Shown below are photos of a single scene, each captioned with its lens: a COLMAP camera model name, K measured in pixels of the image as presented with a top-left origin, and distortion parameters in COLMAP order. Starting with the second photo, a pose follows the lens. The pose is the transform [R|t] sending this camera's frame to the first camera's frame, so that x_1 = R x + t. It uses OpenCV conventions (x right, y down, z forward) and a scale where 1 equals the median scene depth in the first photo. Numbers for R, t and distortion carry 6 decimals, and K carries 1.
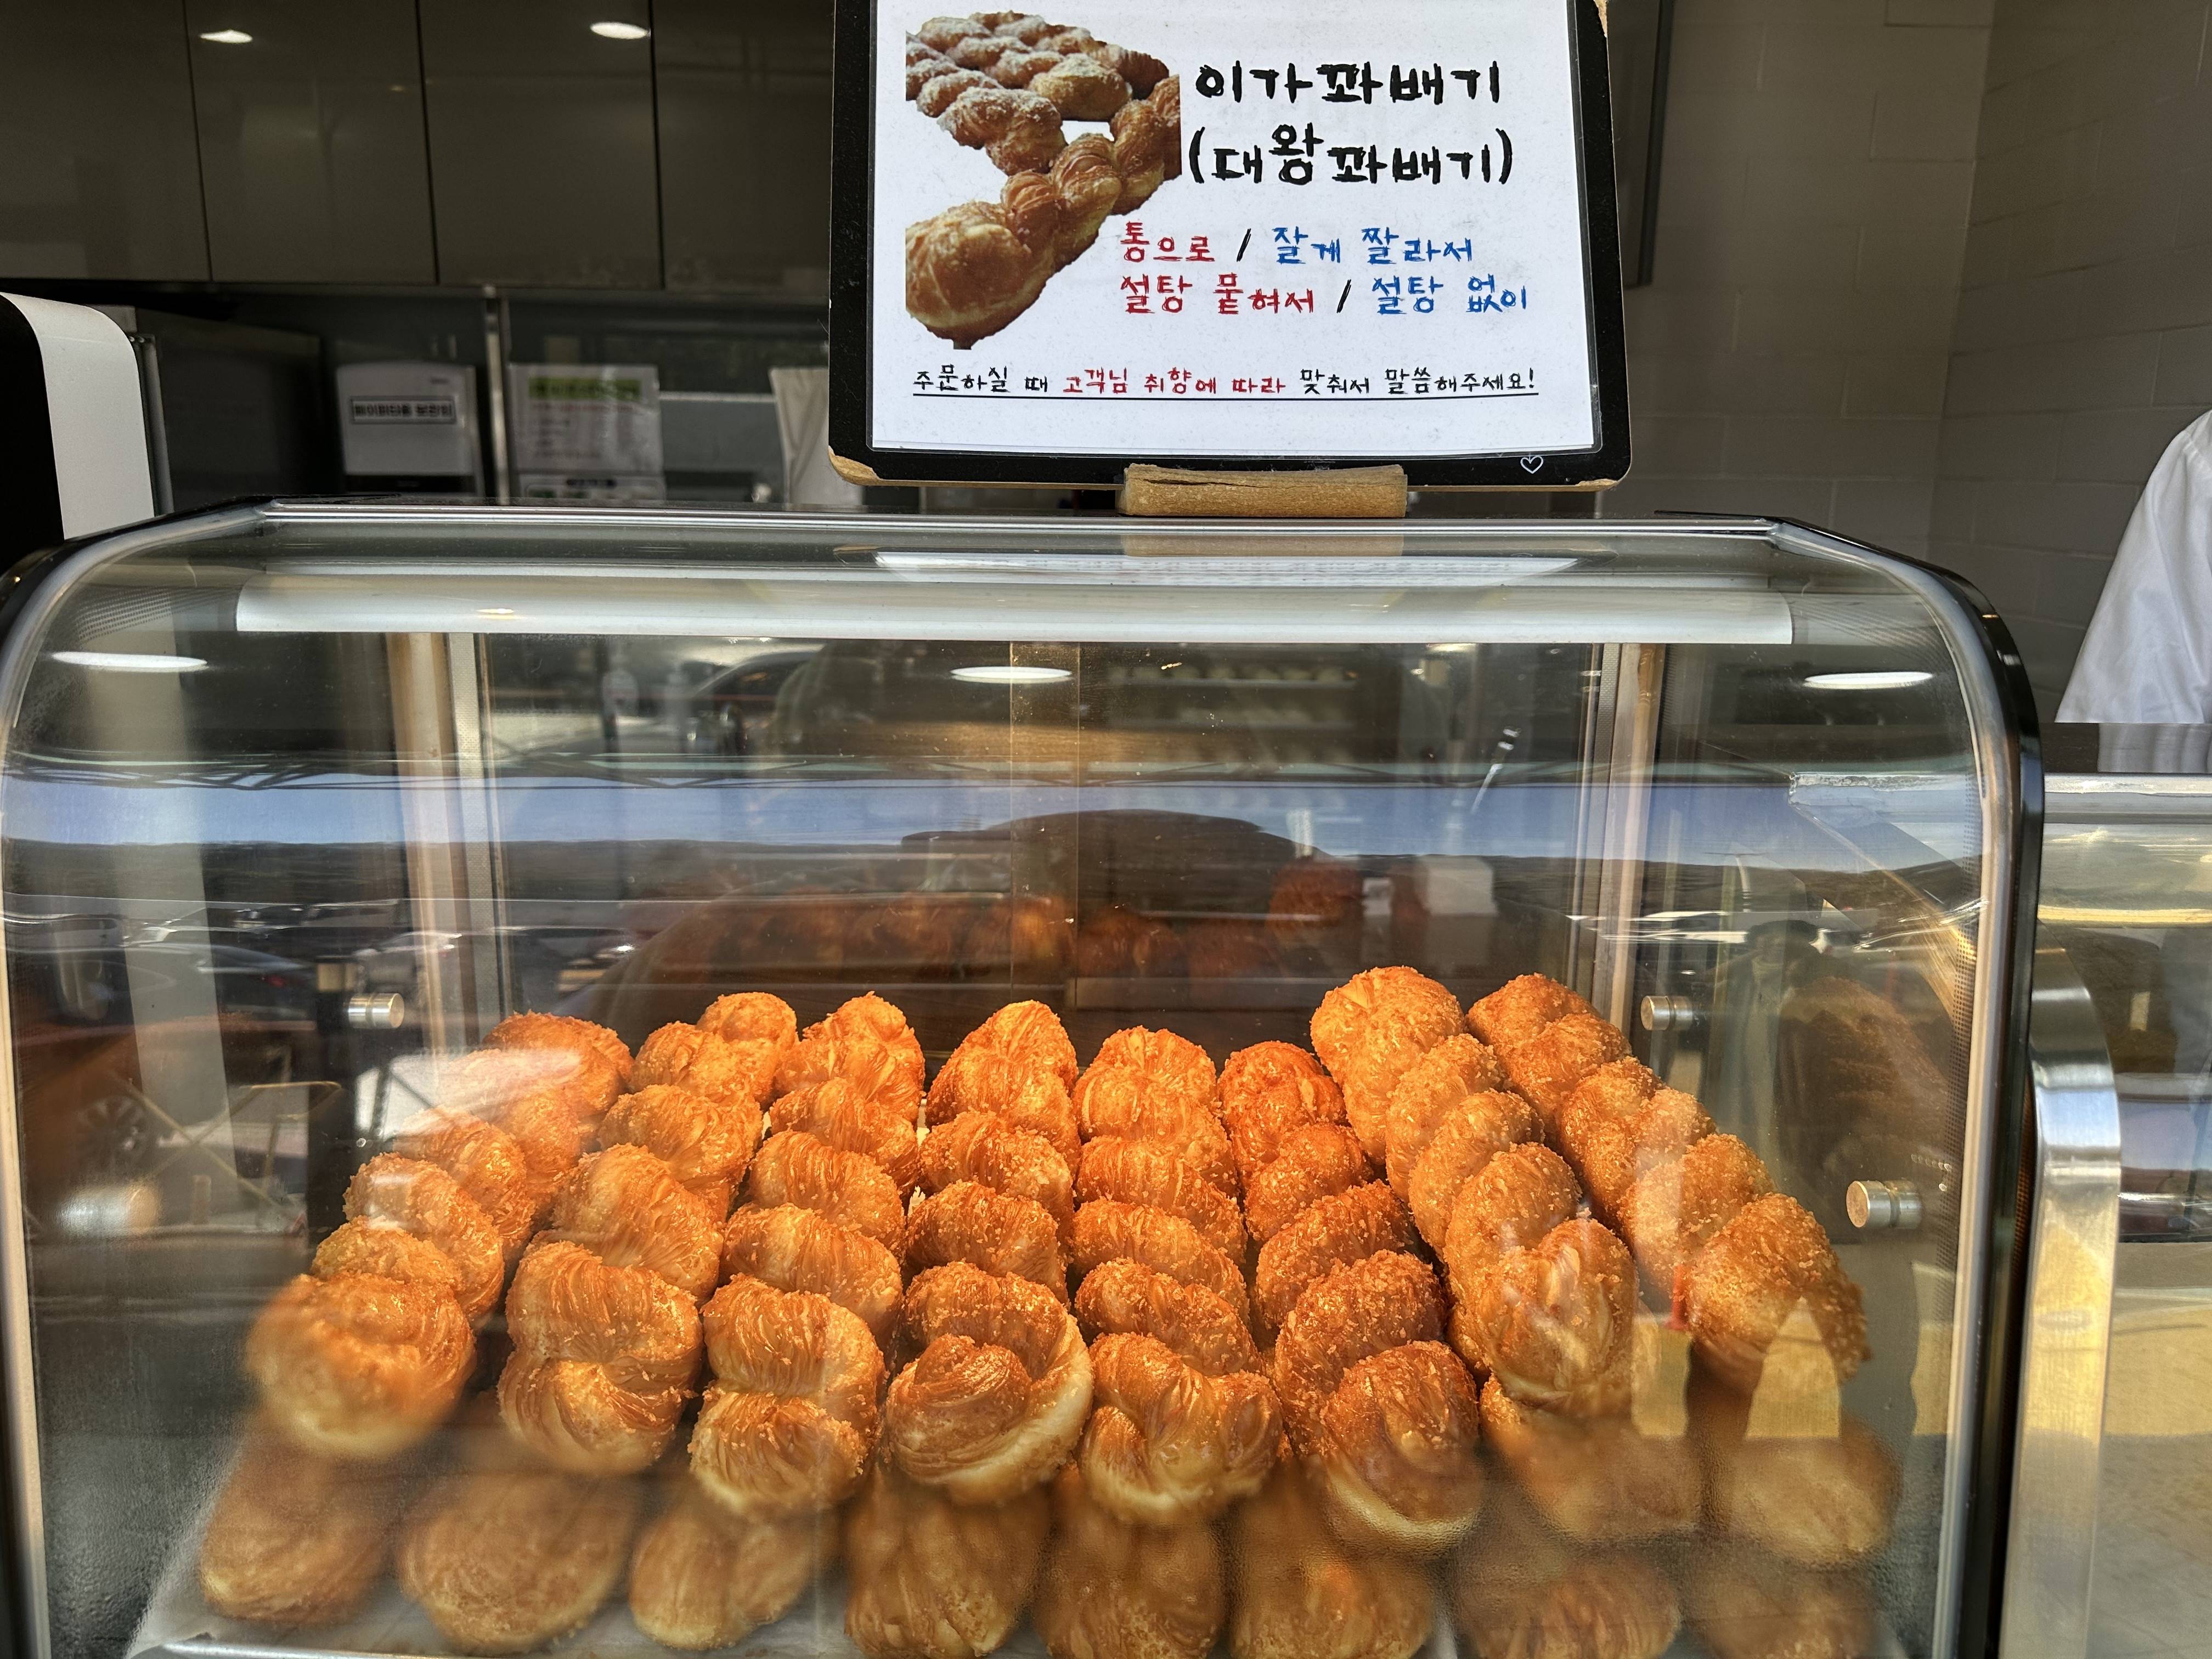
lens RADIAL K [[1576.1, 0, 1106.0], [0, 1576.1, 829.5], [0, 0, 1]] dist [0.201956, -0.446097]
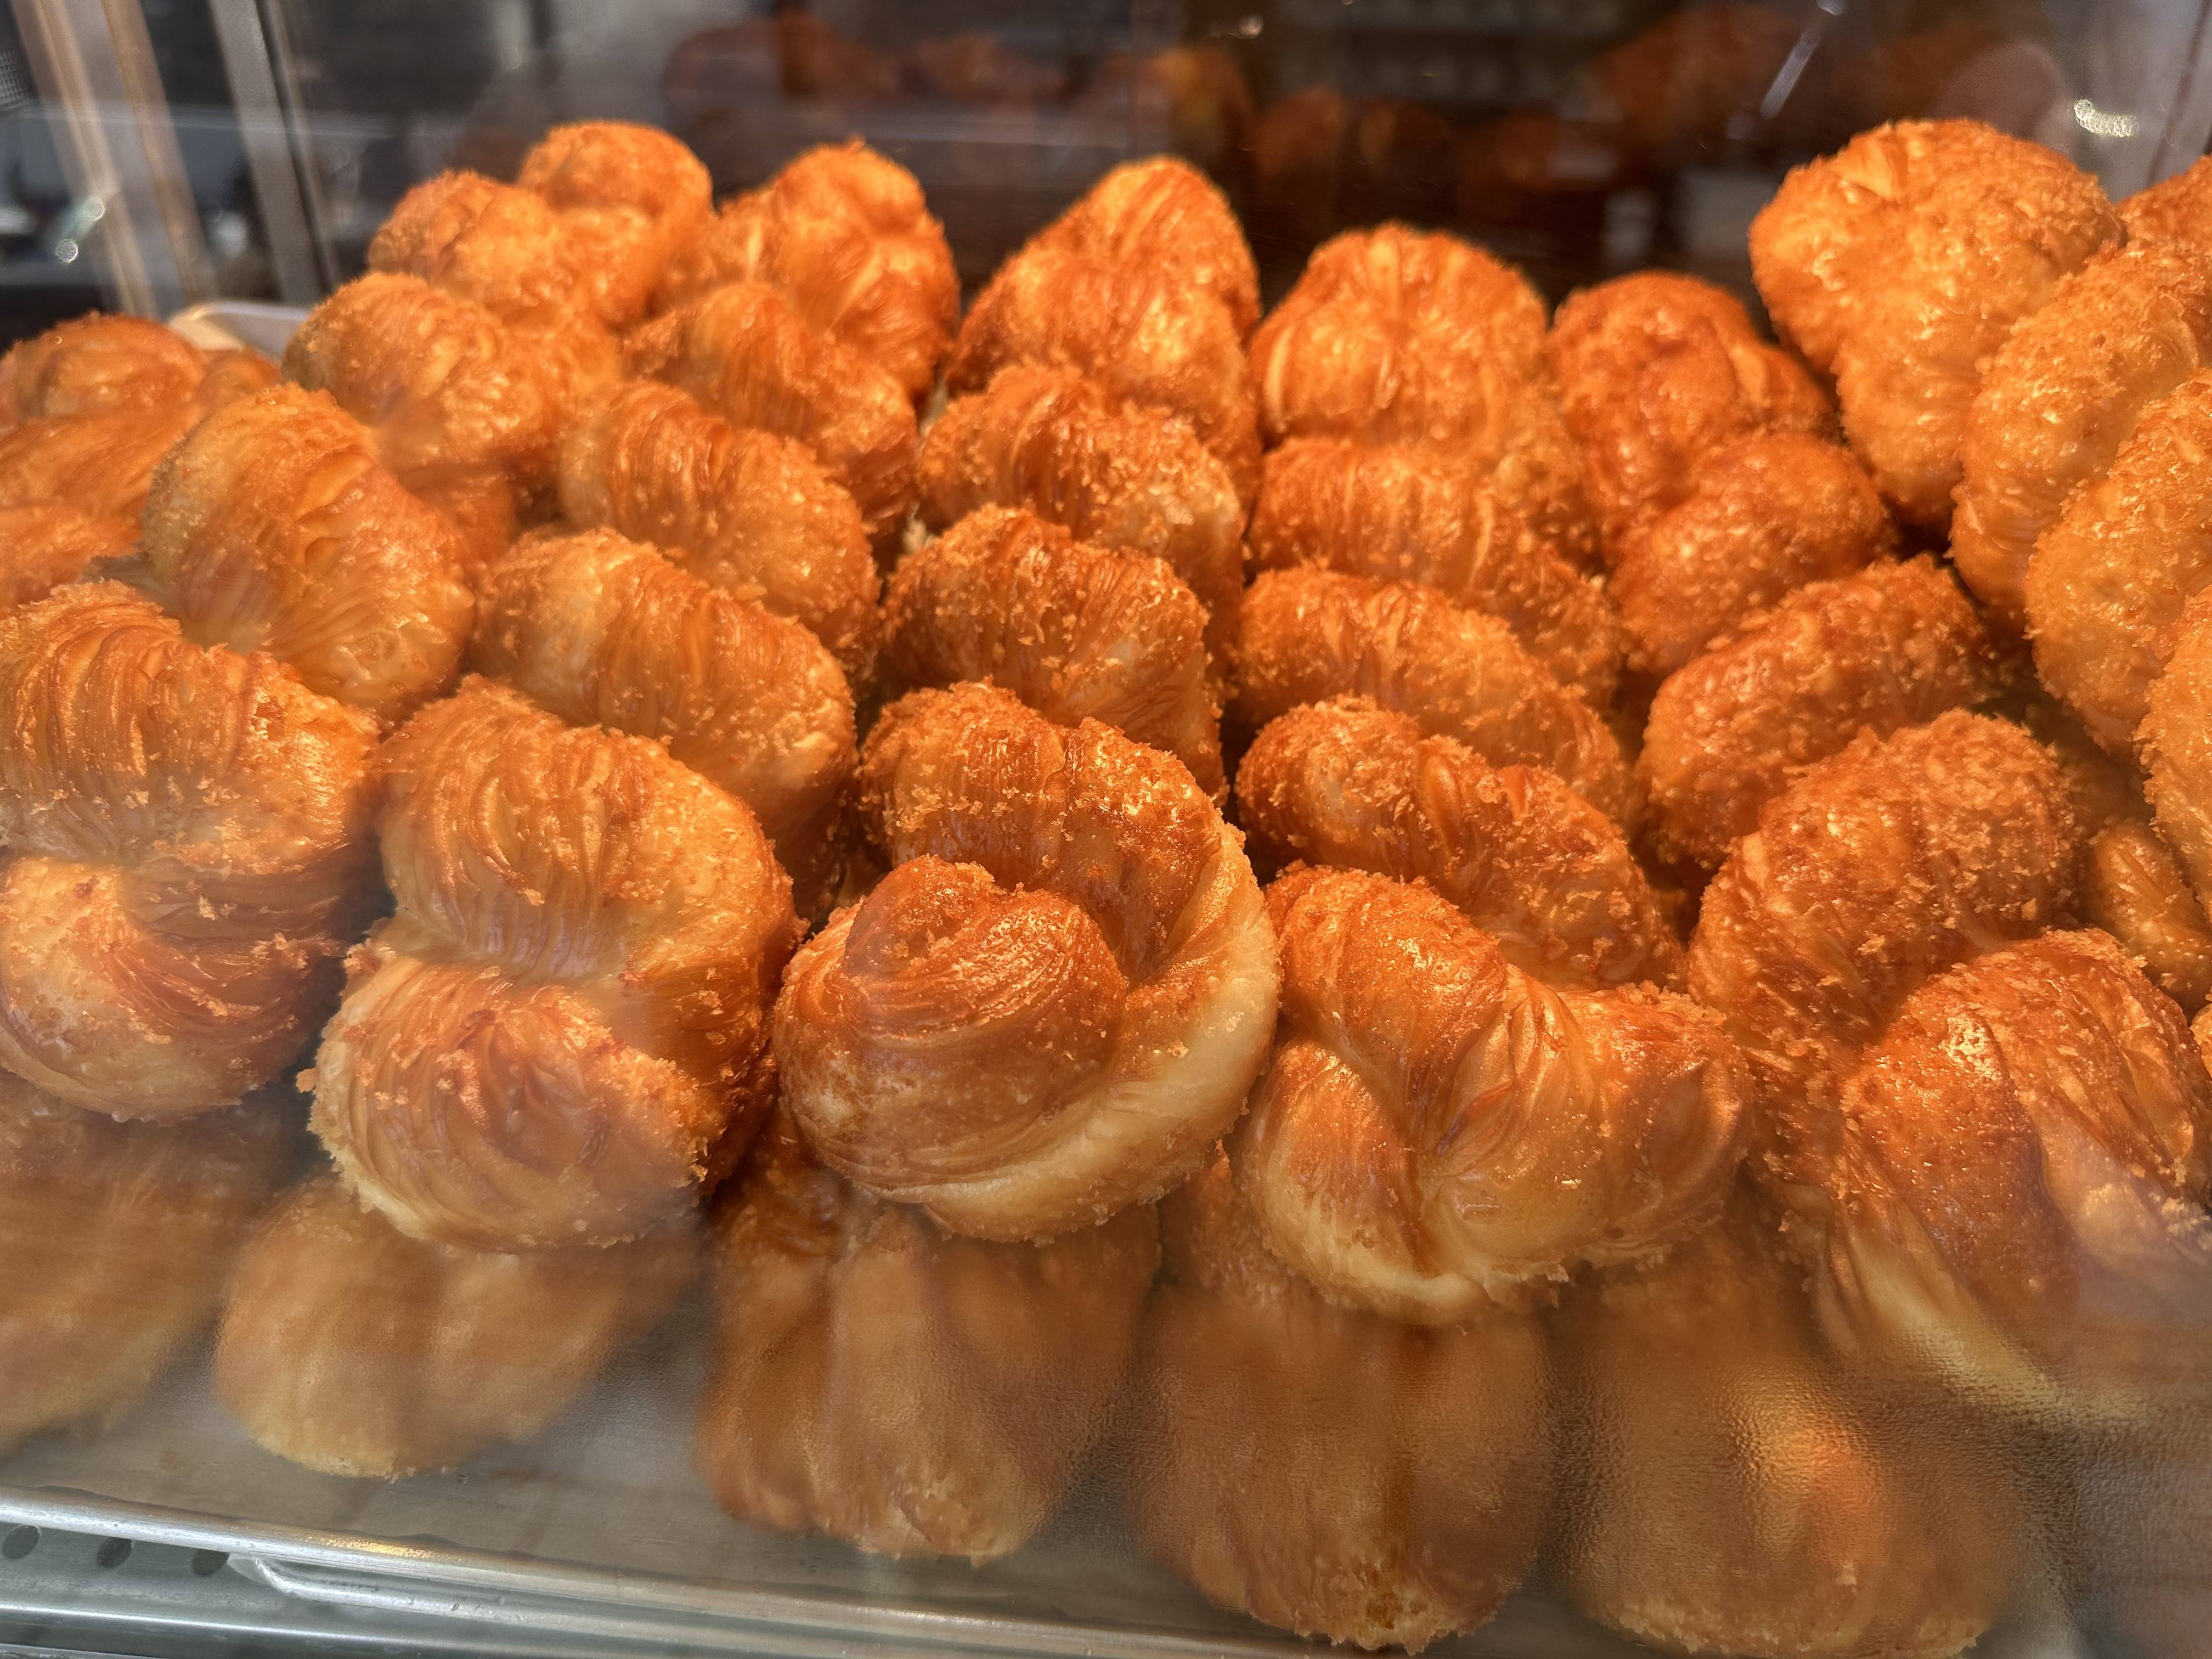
lens RADIAL K [[1561.1, 0, 1106.0], [0, 1561.1, 829.5], [0, 0, 1]] dist [0.046932, -0.151148]
pose [[0.995456, 0.064194, -0.070328, -0.024617], [-0.033477, 0.927375, 0.372633, 0.147187], [0.089141, -0.368586, 0.925310, 0.592043]]
